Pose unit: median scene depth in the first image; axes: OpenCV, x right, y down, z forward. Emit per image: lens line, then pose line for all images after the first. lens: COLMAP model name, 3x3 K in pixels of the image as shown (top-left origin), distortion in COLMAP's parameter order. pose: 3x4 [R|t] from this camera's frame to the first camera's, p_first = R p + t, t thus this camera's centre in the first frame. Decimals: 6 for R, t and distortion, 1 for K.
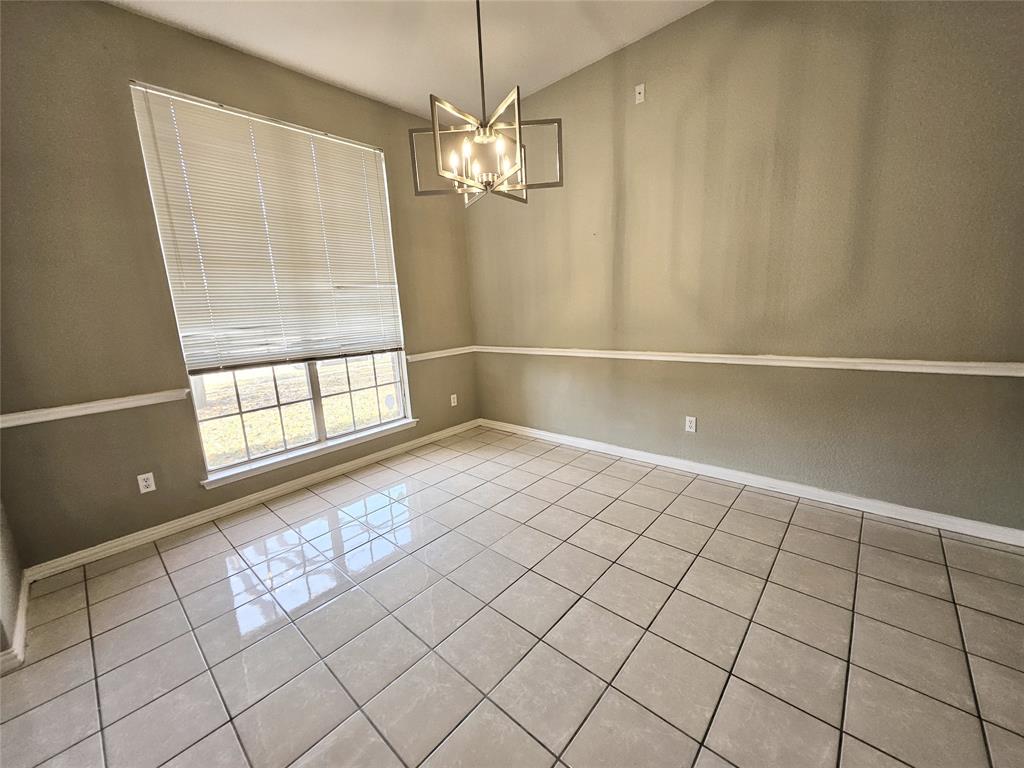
lens RADIAL K [[400.4, 0, 511.0], [0, 400.4, 379.3], [0, 0, 1]] dist [0.000954, -0.002082]
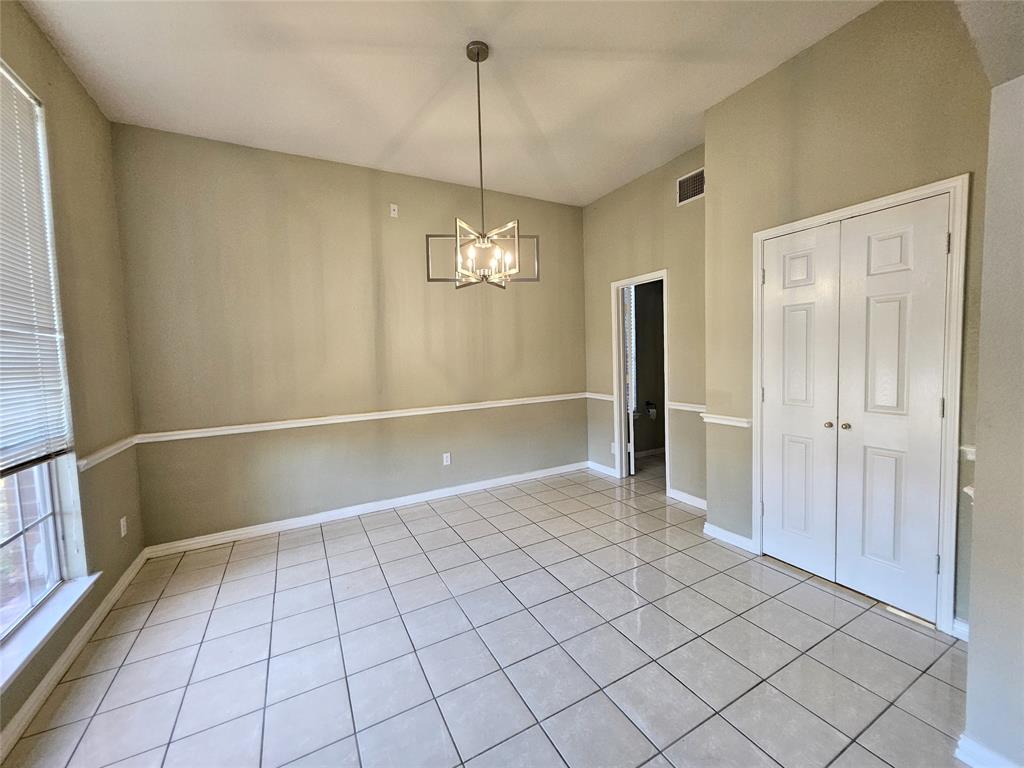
lens RADIAL K [[400.4, 0, 511.6], [0, 400.4, 379.9], [0, 0, 1]] dist [0.000954, -0.002082]
pose [[0.335547, -0.011415, 0.941954, -0.642737], [0.184034, 0.981454, -0.053664, -0.031221], [-0.923872, 0.191359, 0.331424, 0.270406]]
